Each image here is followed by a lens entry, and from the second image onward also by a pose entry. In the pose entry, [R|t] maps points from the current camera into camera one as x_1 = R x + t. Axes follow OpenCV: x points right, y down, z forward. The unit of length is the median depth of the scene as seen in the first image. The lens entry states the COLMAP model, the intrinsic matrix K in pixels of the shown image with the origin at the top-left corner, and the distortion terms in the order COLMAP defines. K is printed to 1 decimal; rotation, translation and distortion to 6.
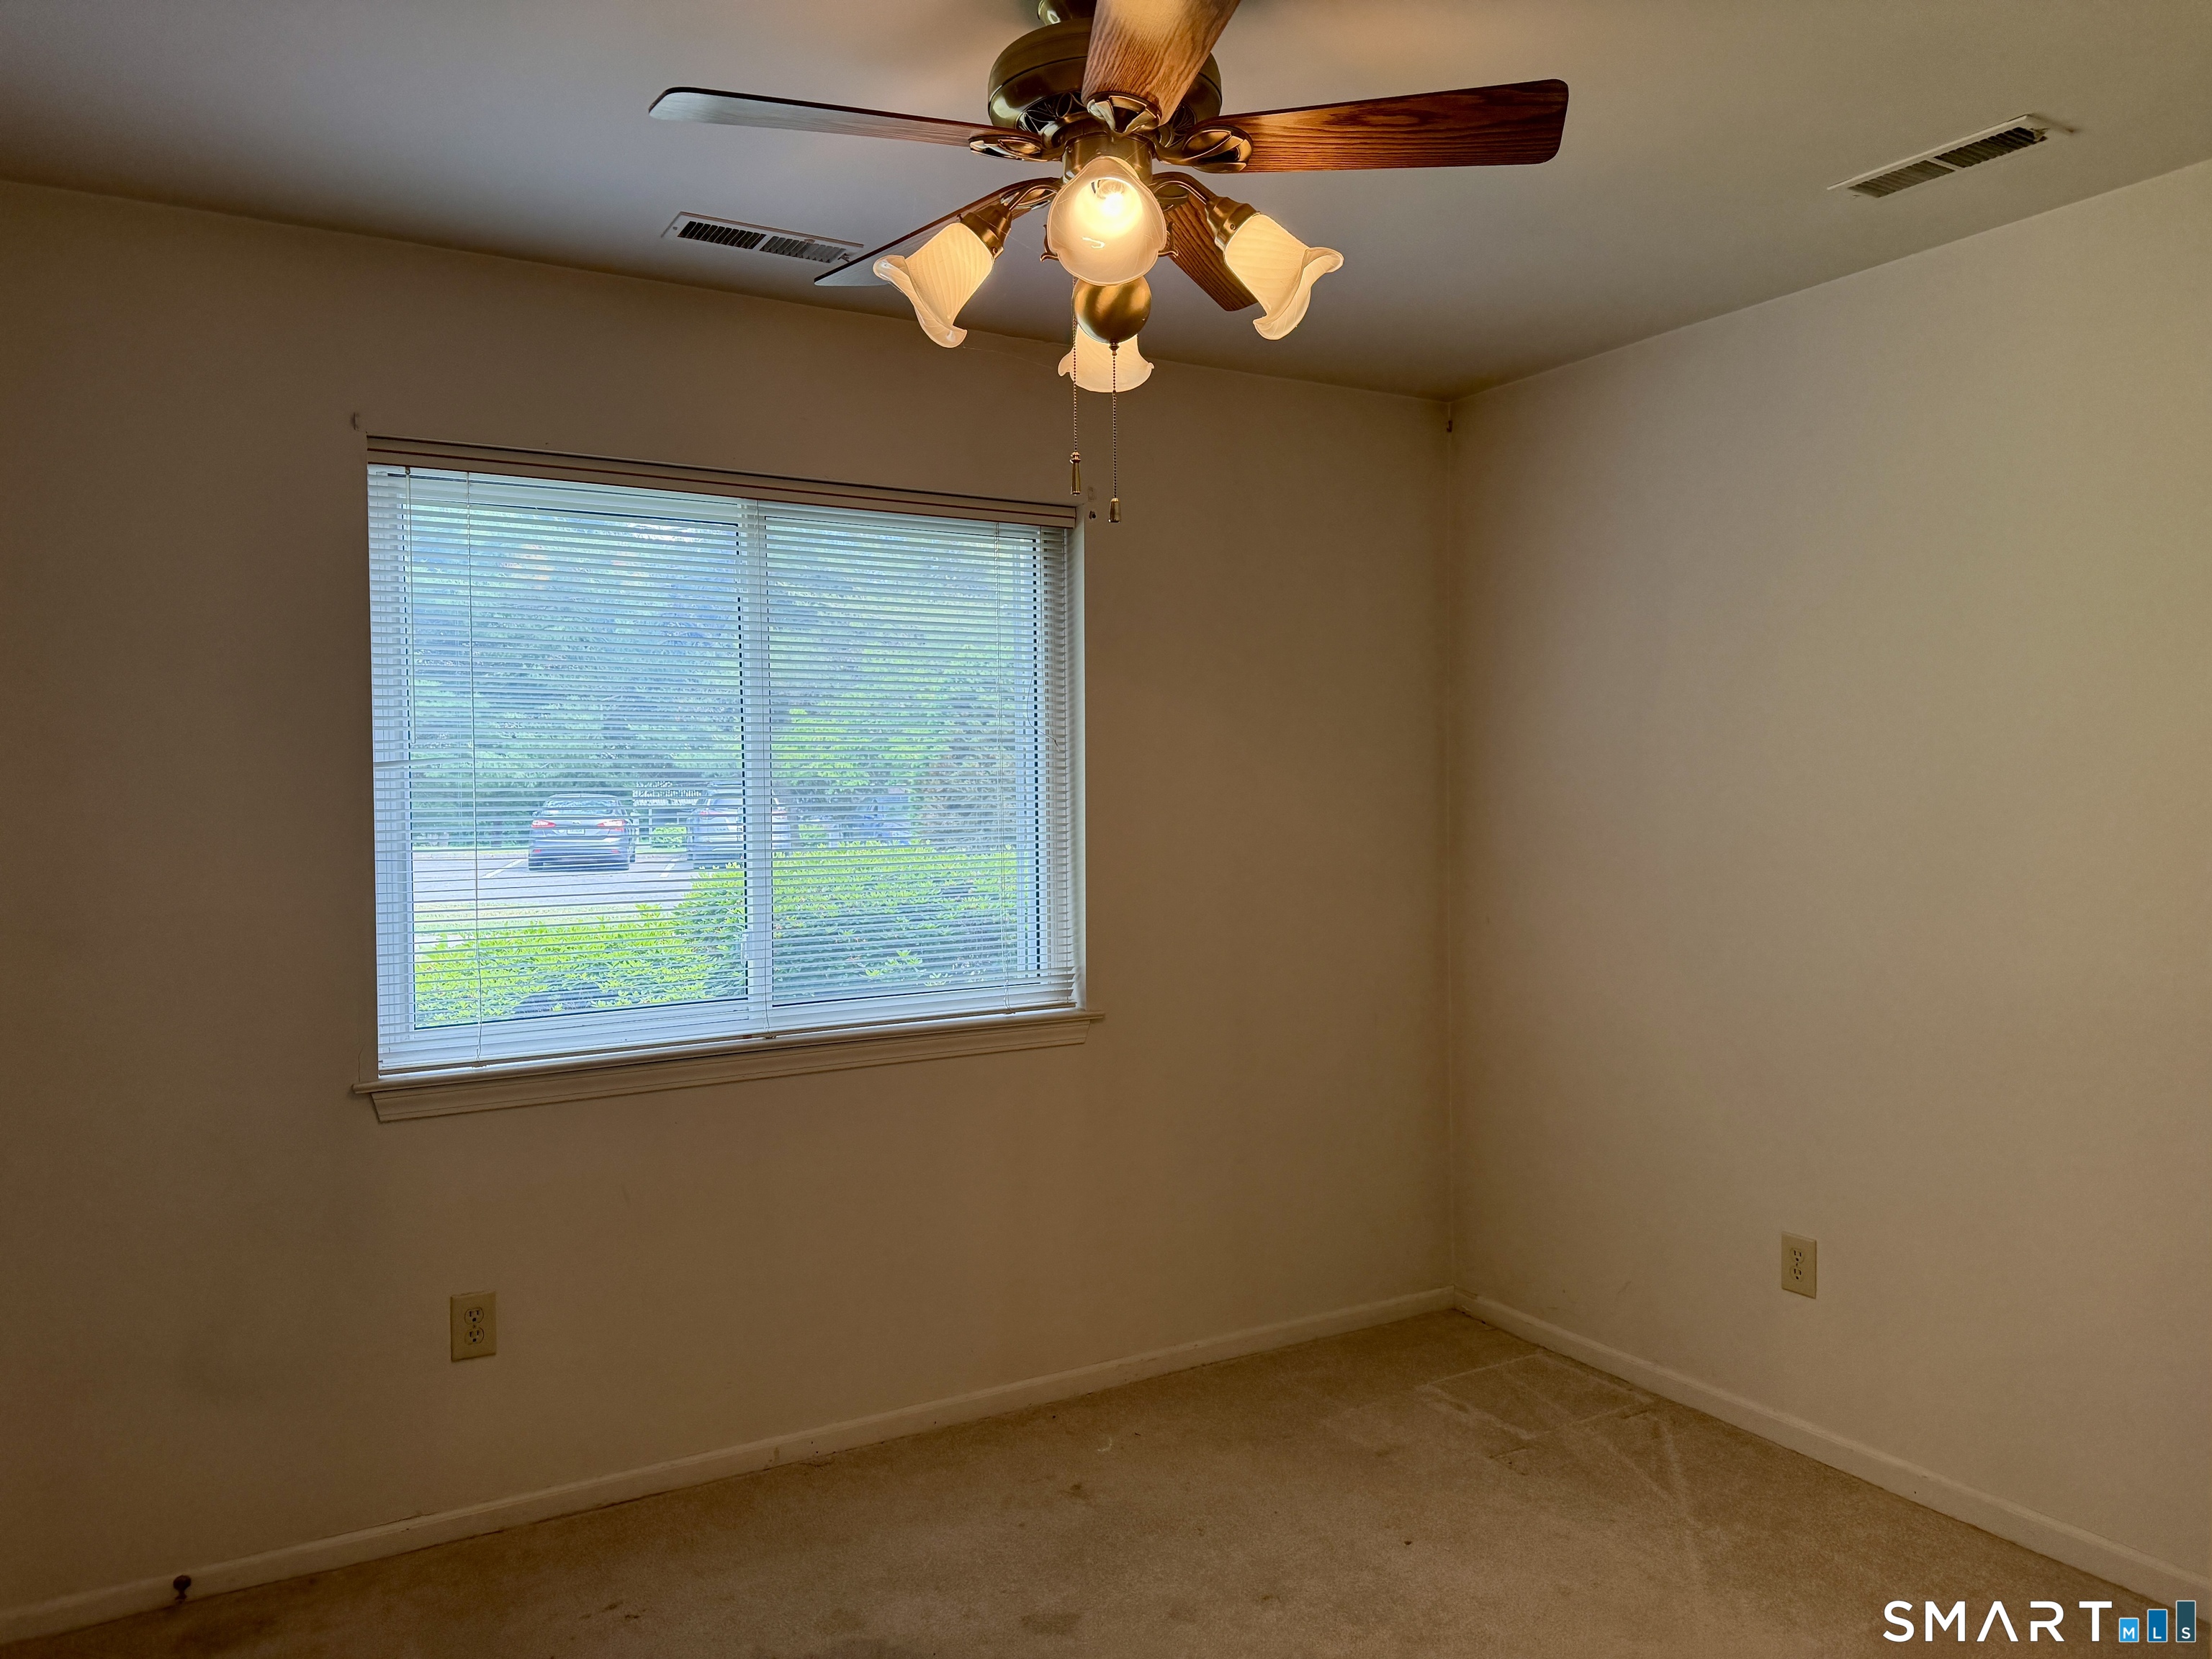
lens RADIAL K [[1568.4, 0, 1112.3], [0, 1568.4, 821.9], [0, 0, 1]] dist [0.035884, -0.016506]
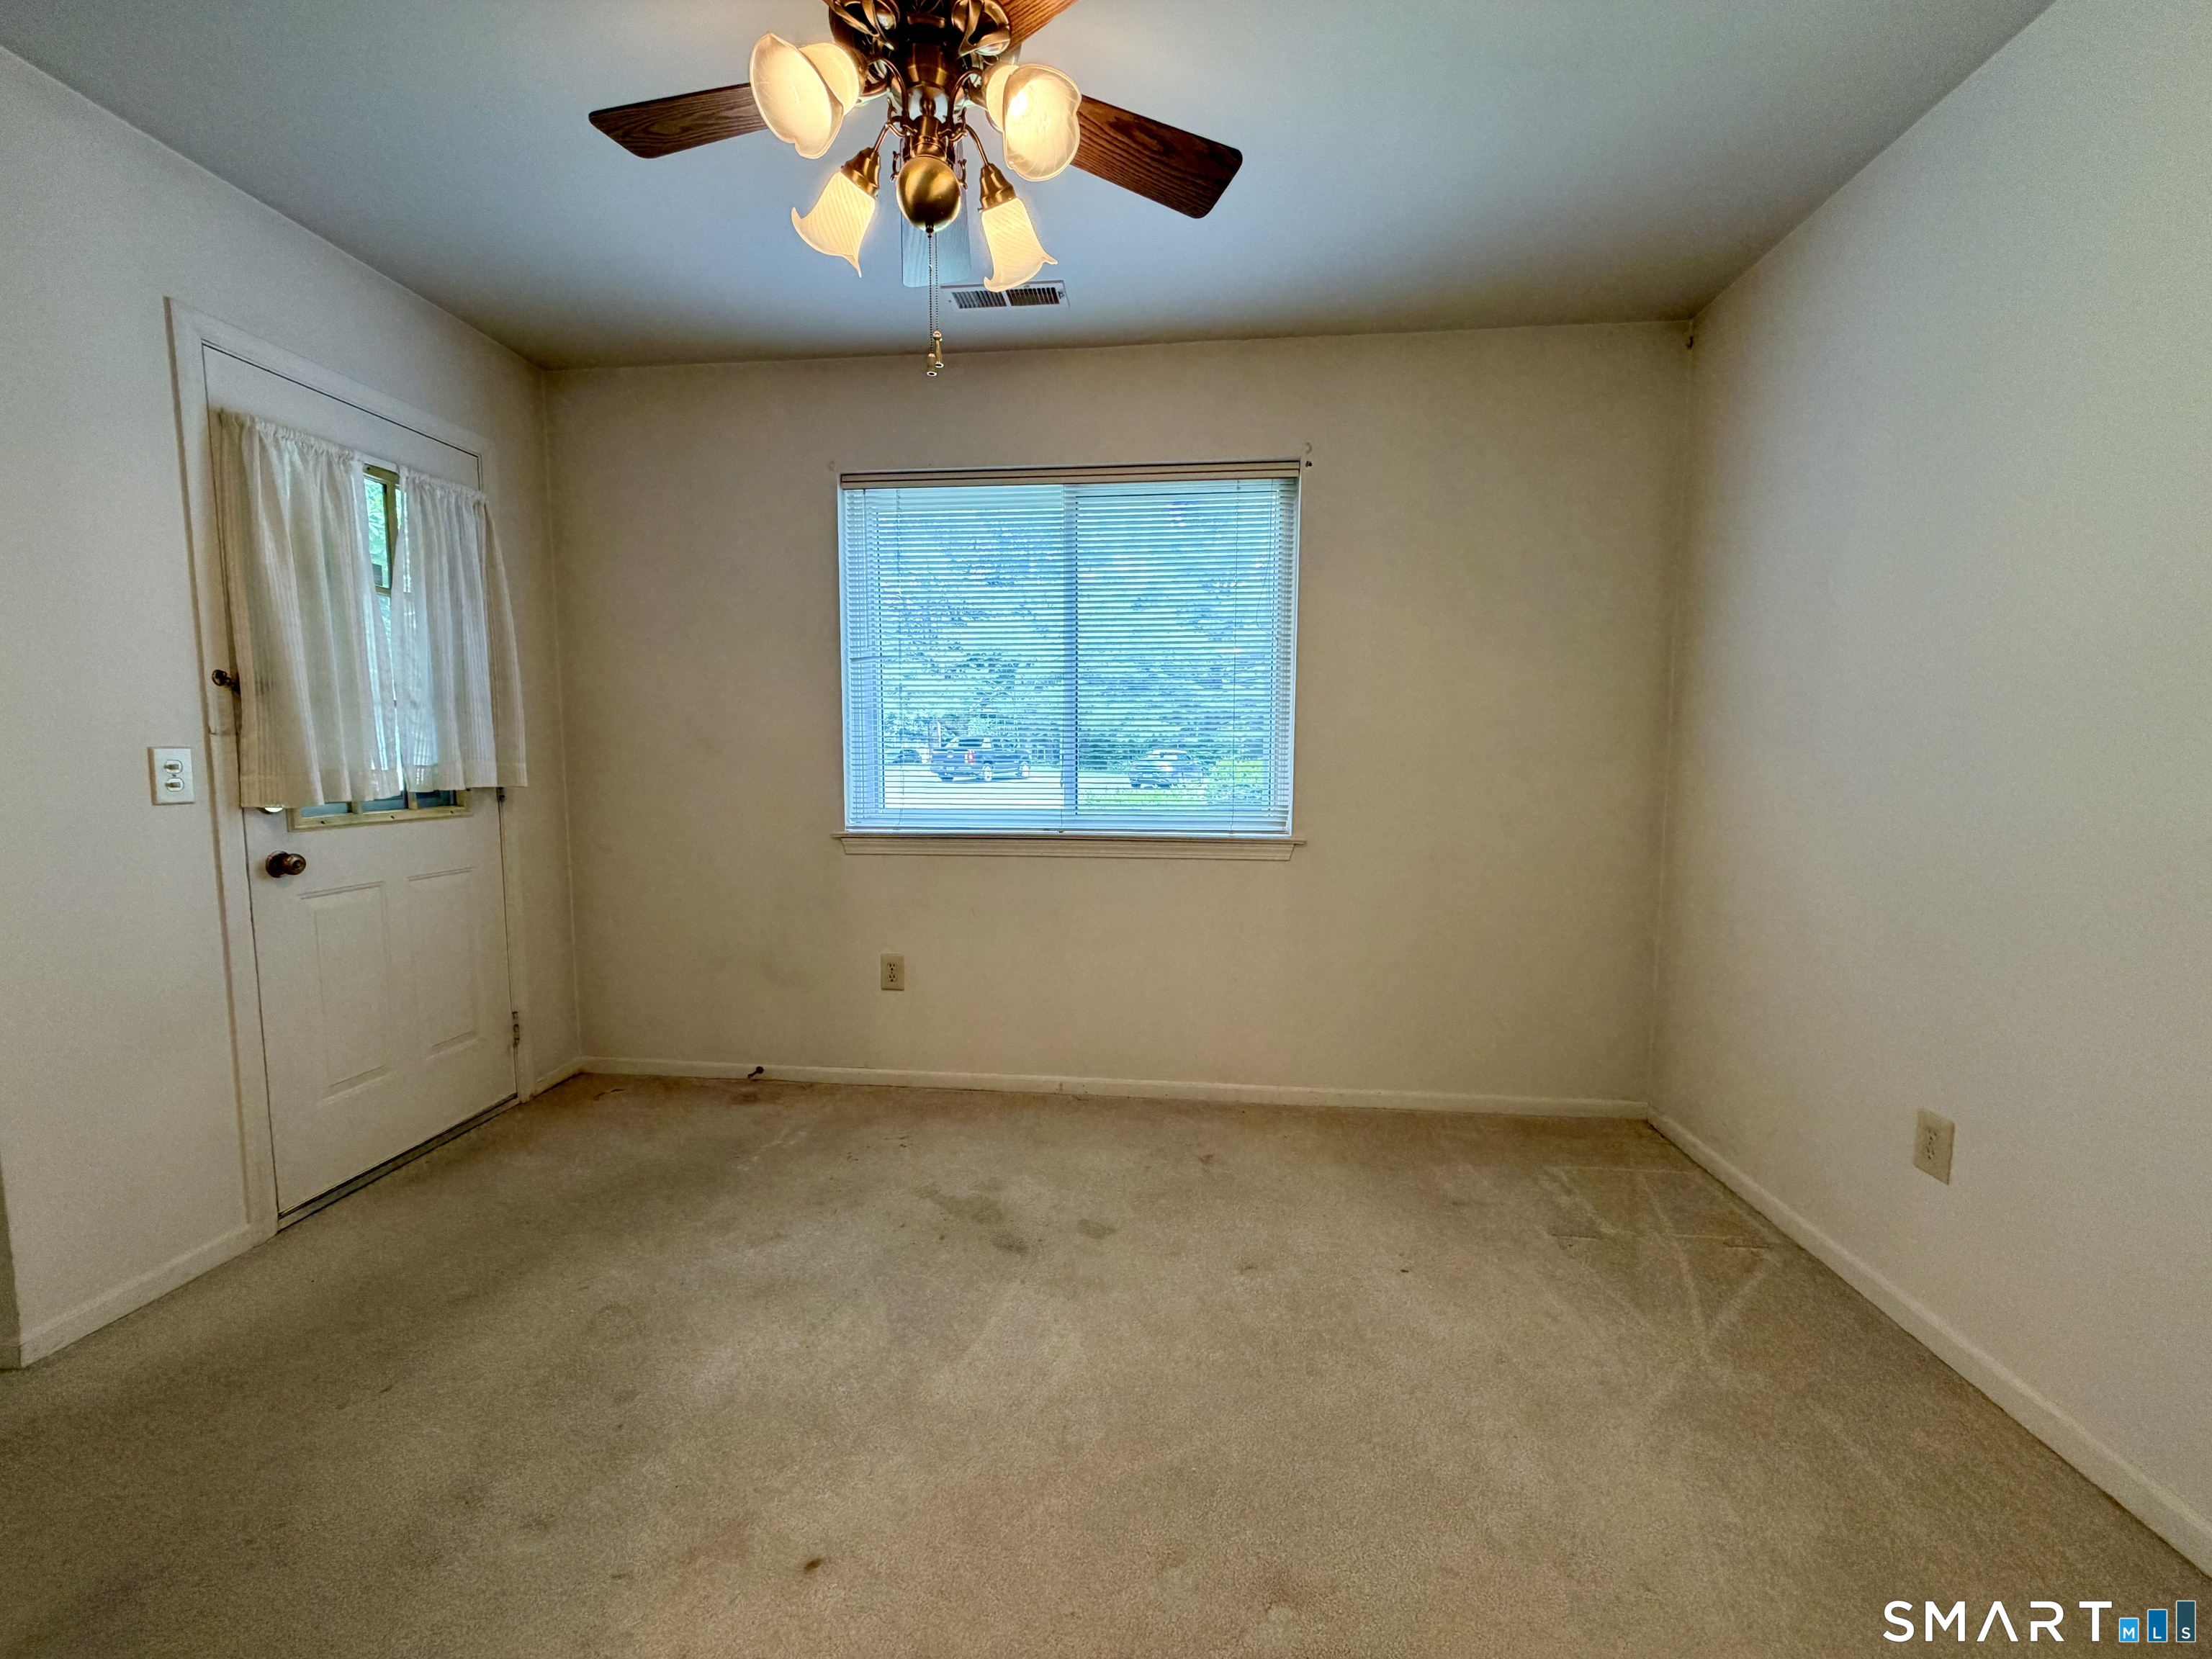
lens RADIAL K [[876.9, 0, 1112.9], [0, 876.9, 835.4], [0, 0, 1]] dist [0.015497, -0.000131]
pose [[0.810959, 0.062427, -0.581763, 0.334751], [-0.025421, 0.997112, 0.071560, 0.073969], [0.584551, -0.043243, 0.810204, 0.302757]]
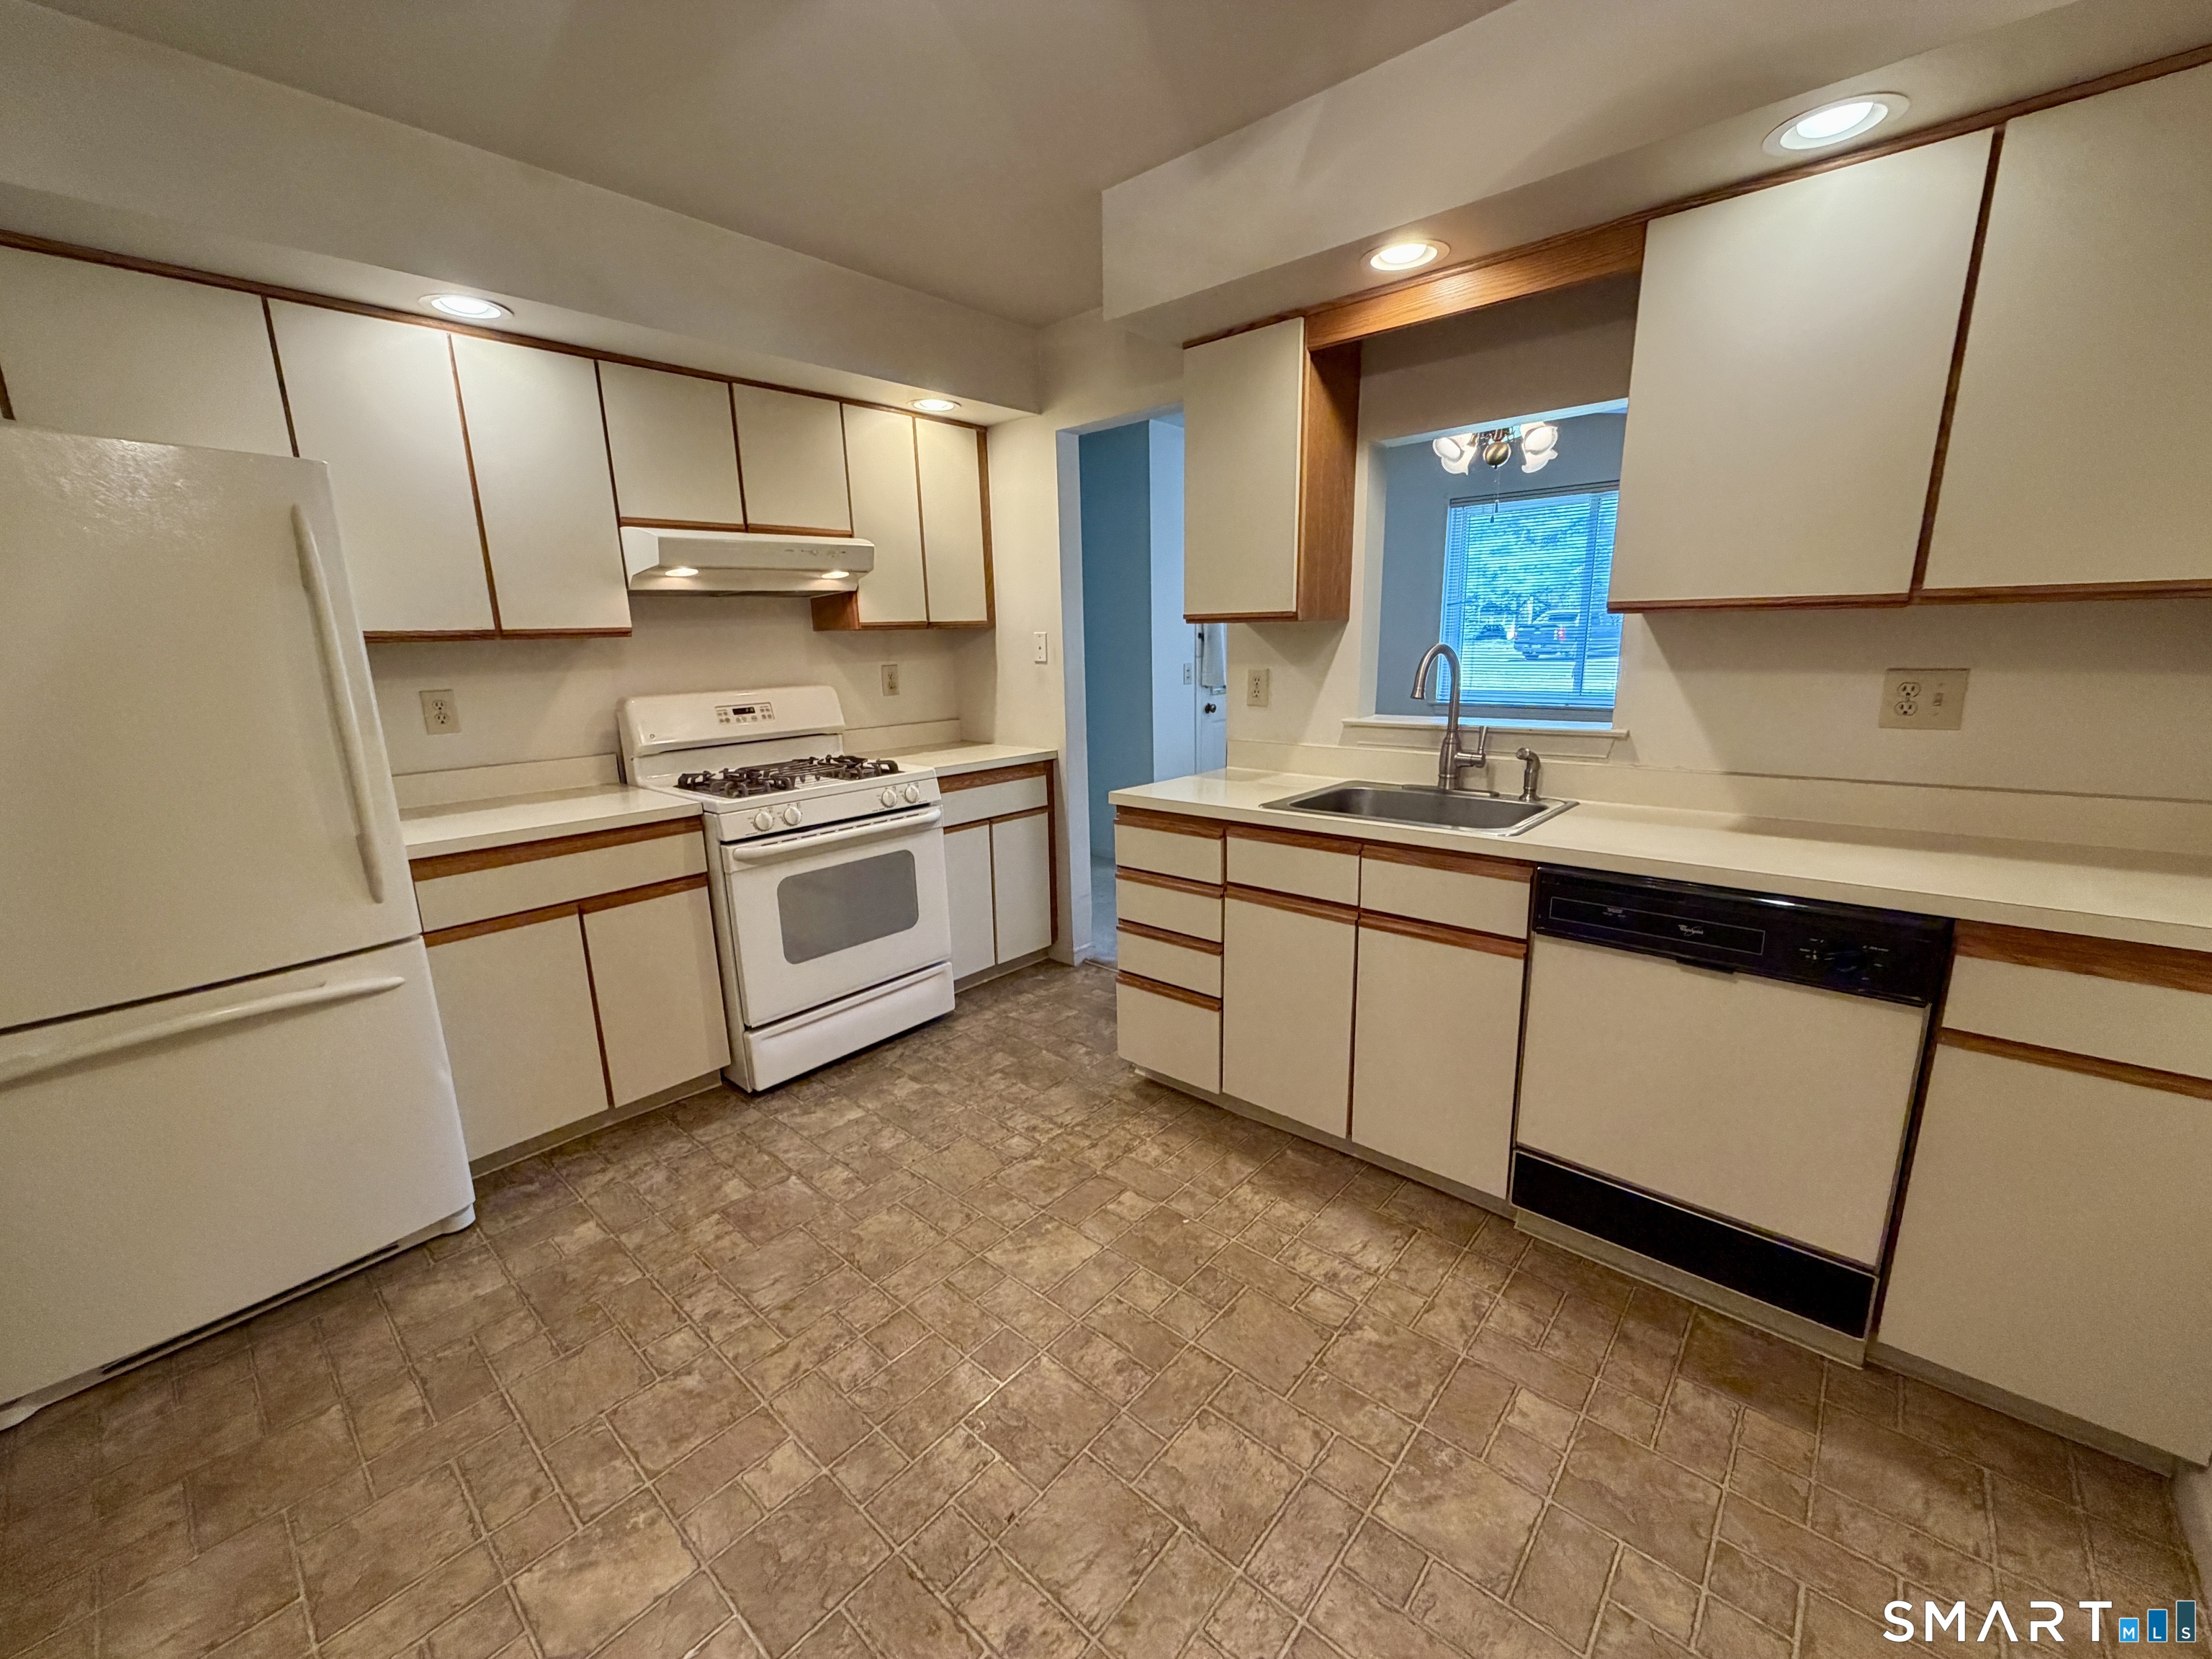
lens RADIAL K [[876.9, 0, 1111.6], [0, 876.9, 831.1], [0, 0, 1]] dist [0.015497, -0.000131]
pose [[0.313138, 0.206135, -0.927067, 0.952839], [-0.011423, 0.976907, 0.213359, 0.035364], [0.949639, -0.056221, 0.308262, -0.205402]]
